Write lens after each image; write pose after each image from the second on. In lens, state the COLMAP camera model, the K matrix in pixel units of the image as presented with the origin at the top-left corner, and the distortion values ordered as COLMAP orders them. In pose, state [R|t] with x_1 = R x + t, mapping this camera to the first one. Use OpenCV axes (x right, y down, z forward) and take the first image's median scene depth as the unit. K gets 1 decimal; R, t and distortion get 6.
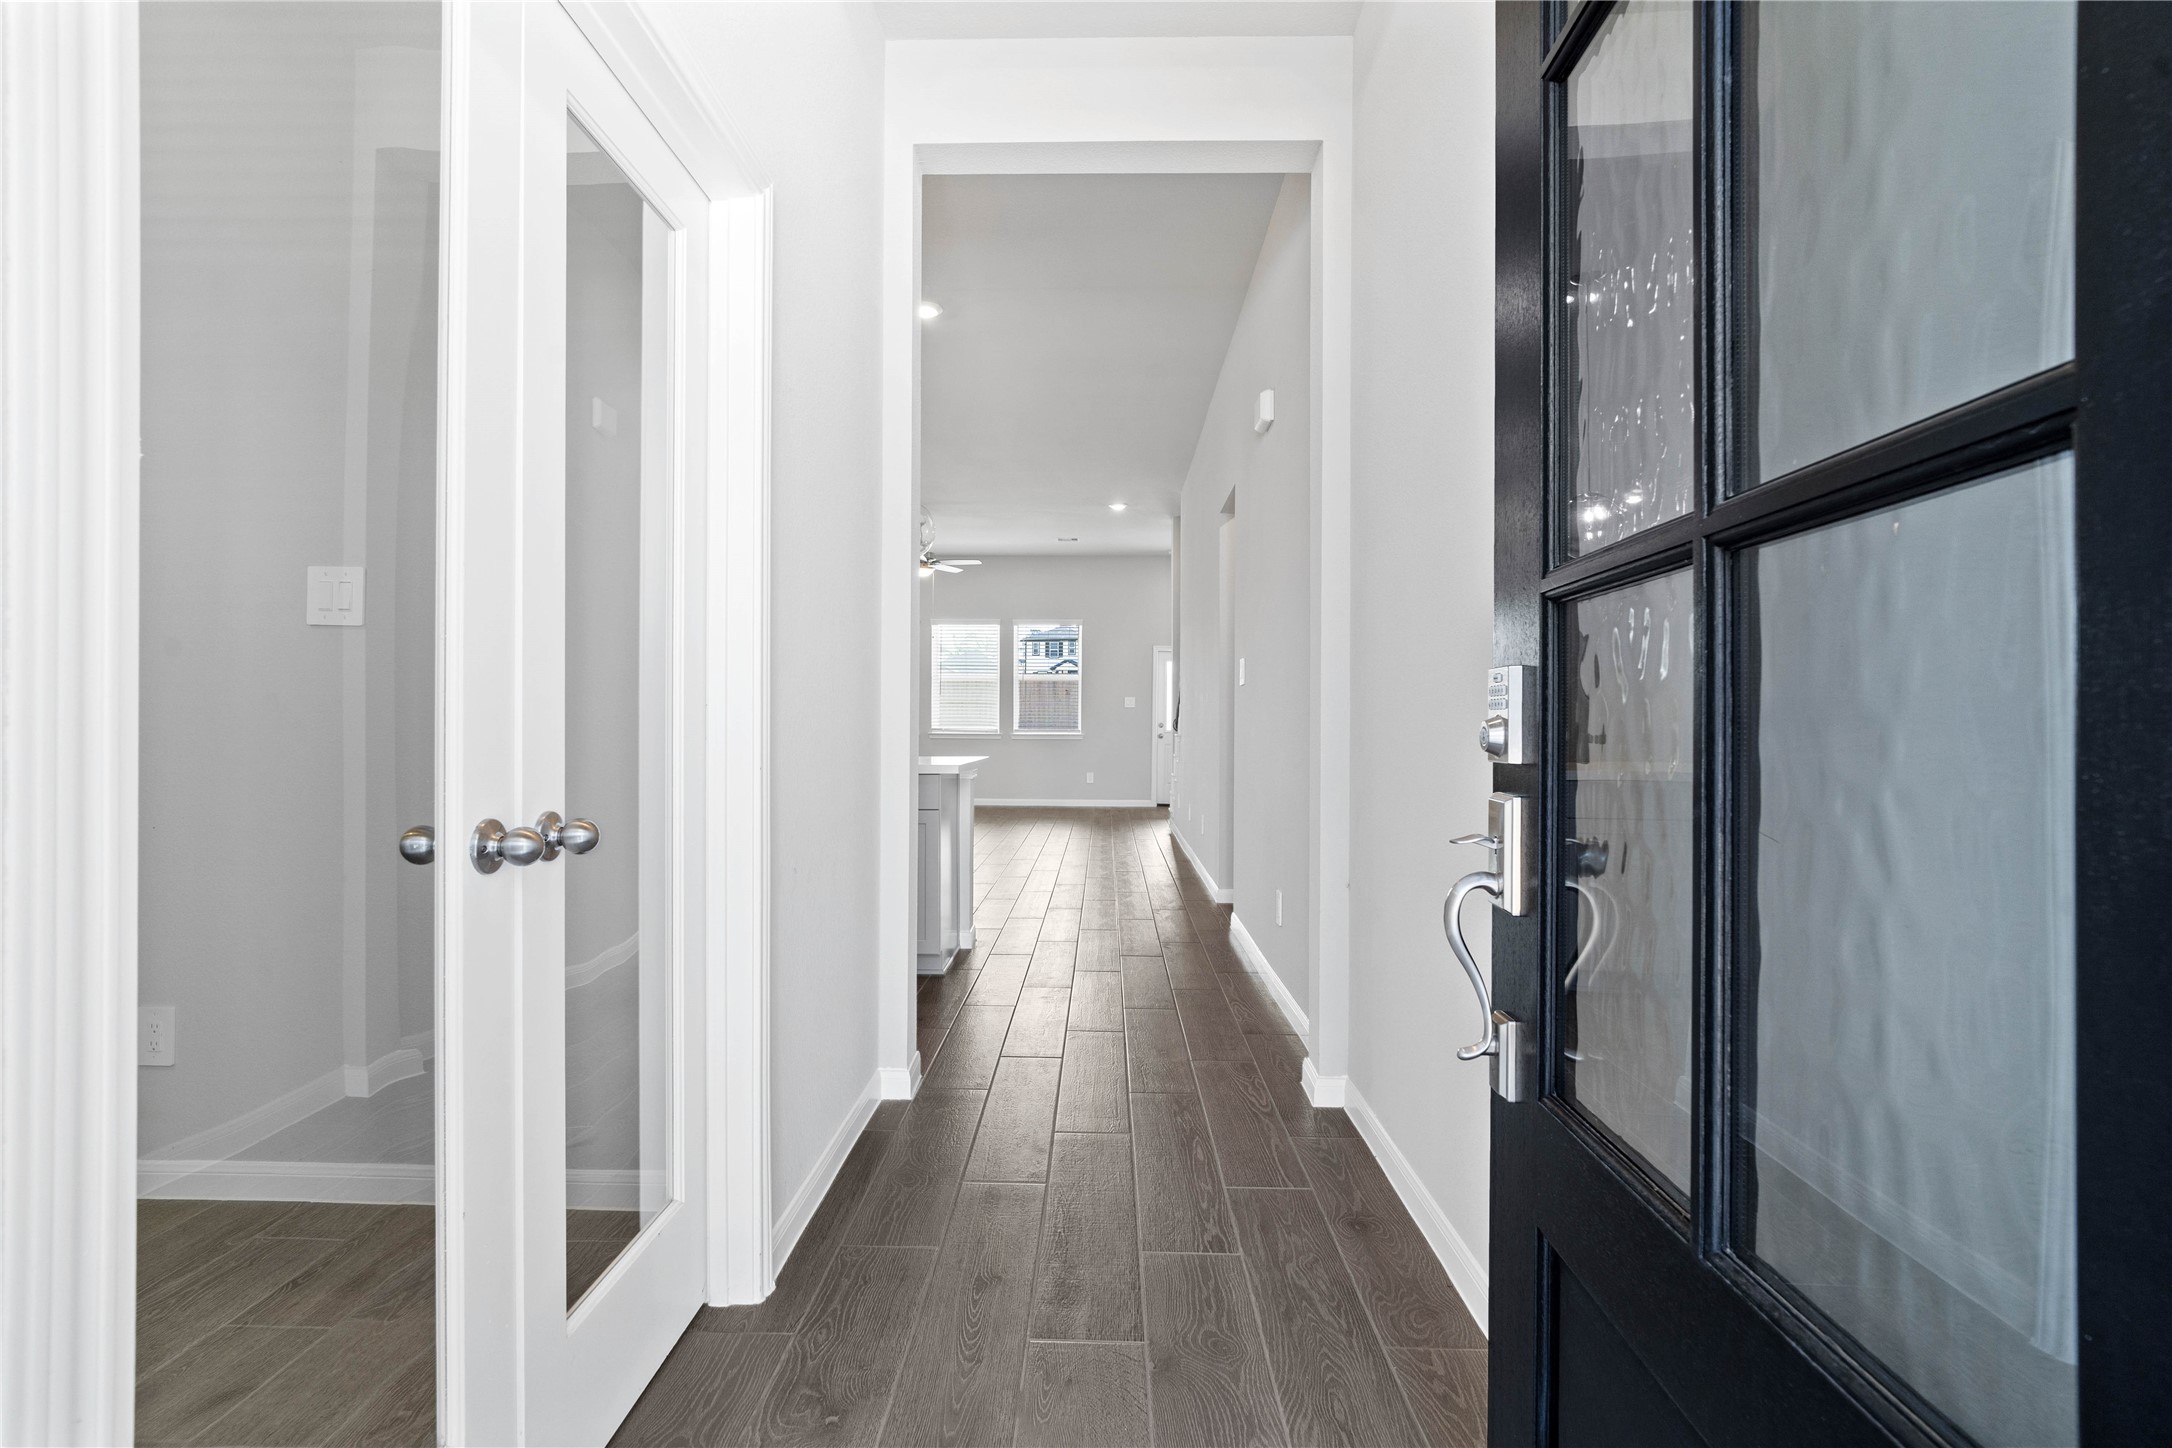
lens RADIAL K [[1034.4, 0, 1083.8], [0, 1034.4, 721.5], [0, 0, 1]] dist [0.014963, -0.000095]
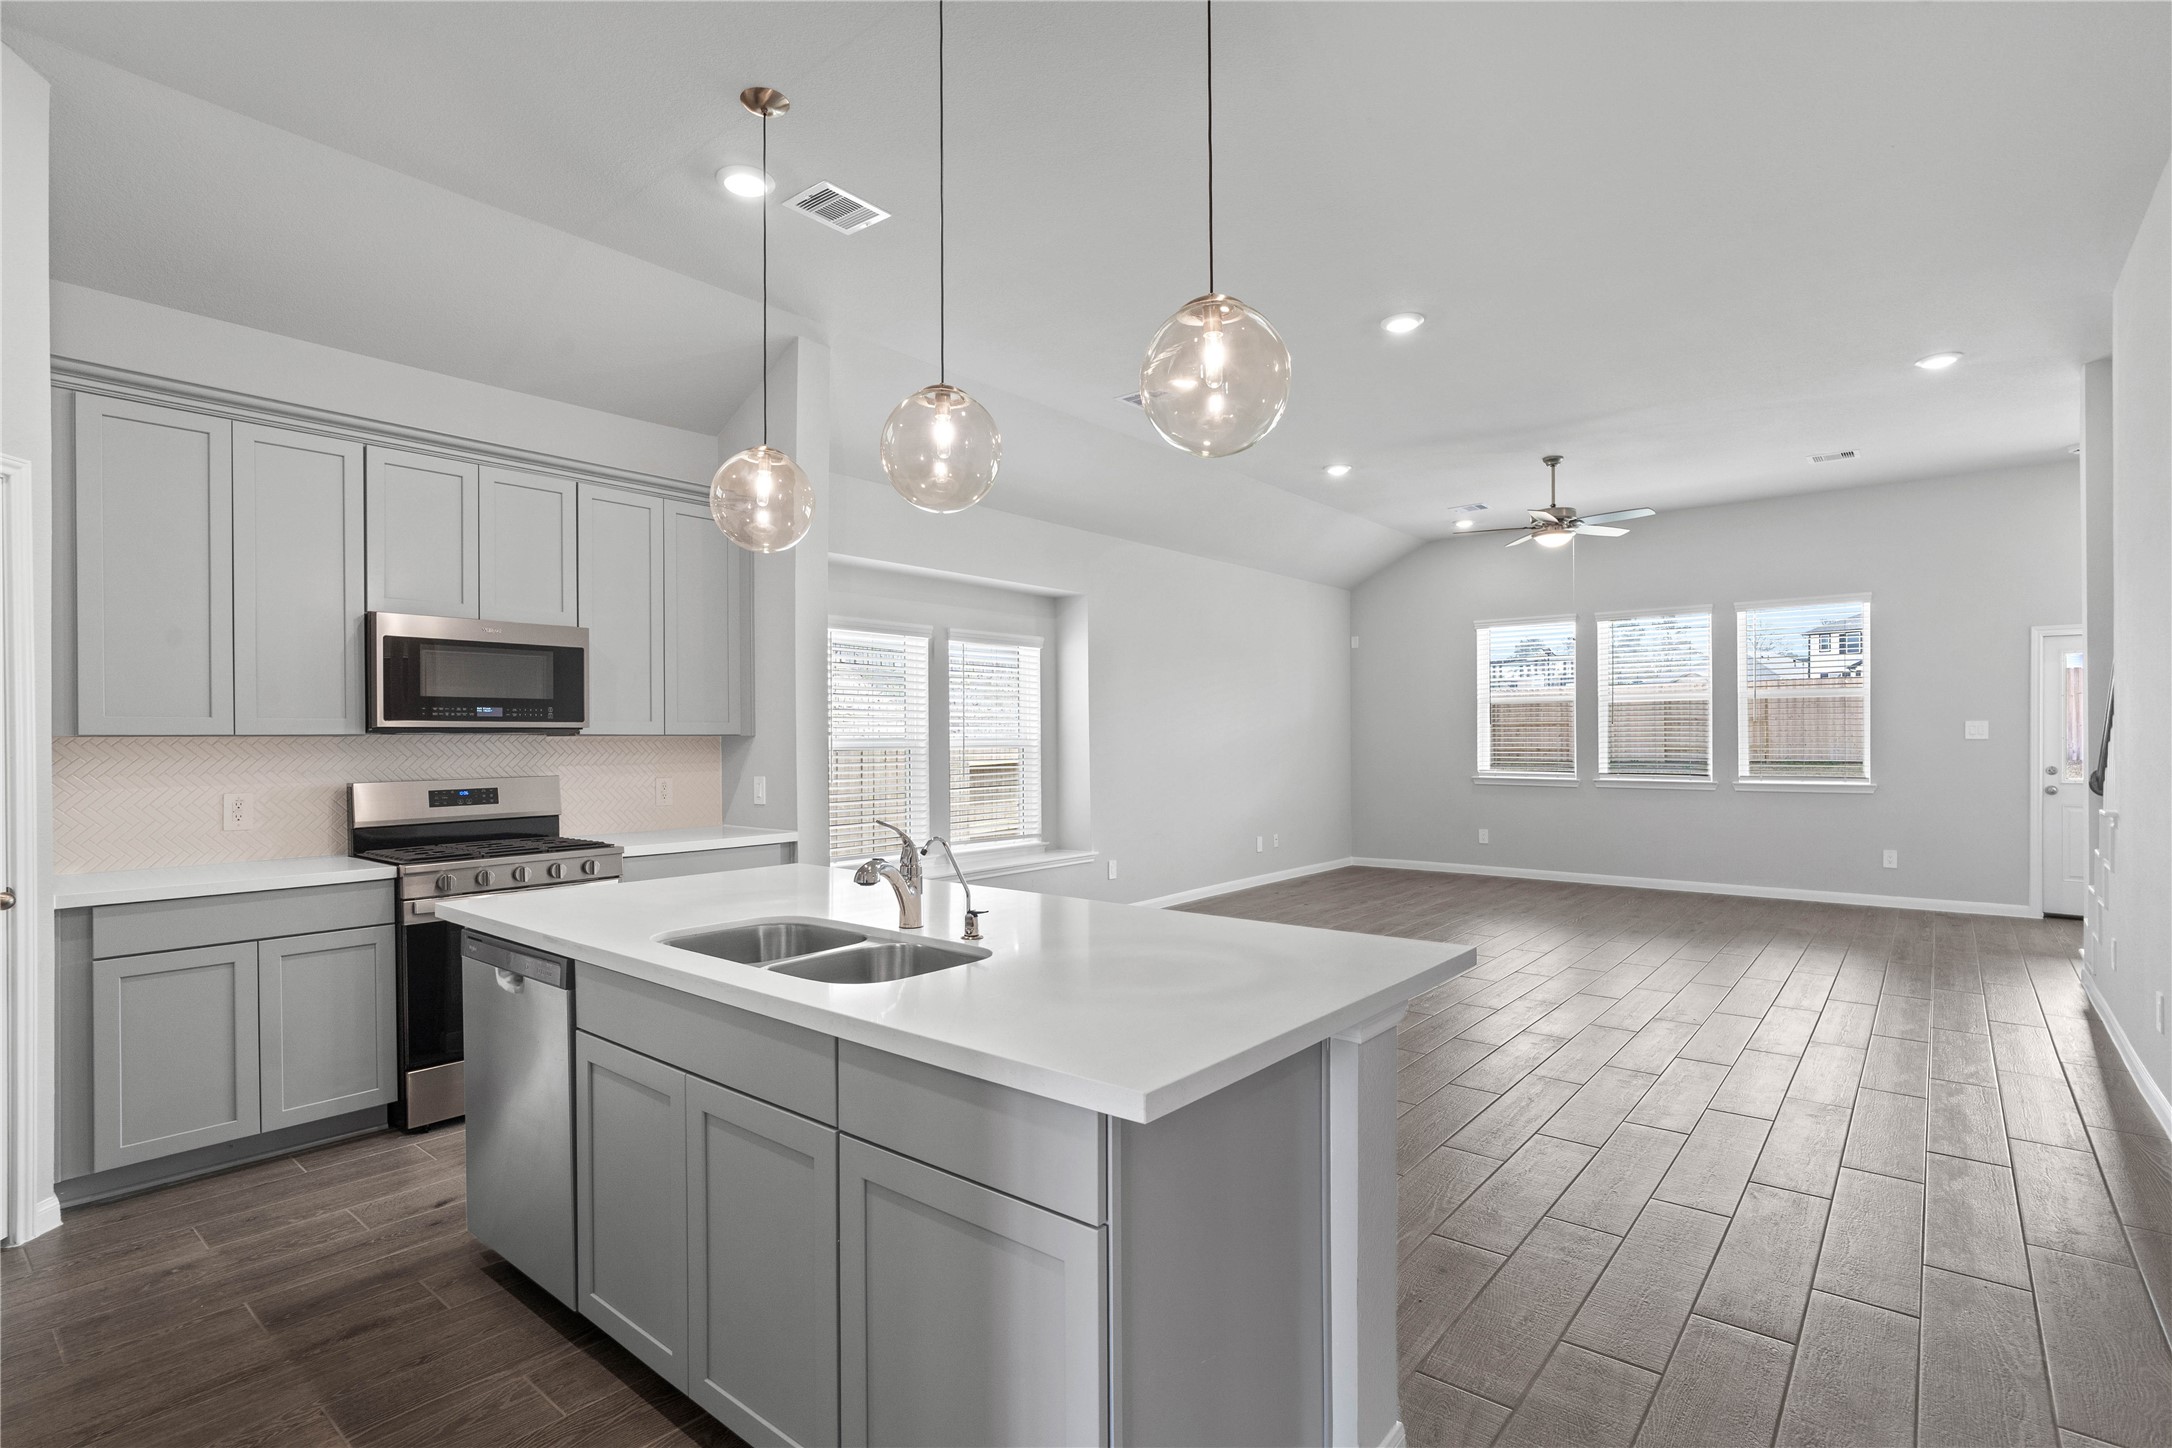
lens RADIAL K [[1034.4, 0, 1107.2], [0, 1034.4, 733.6], [0, 0, 1]] dist [0.014963, -0.000095]
pose [[0.792875, -0.007684, -0.609336, 0.017385], [0.006917, 0.999970, -0.003610, -0.020629], [0.609346, -0.001352, 0.792904, 0.282701]]
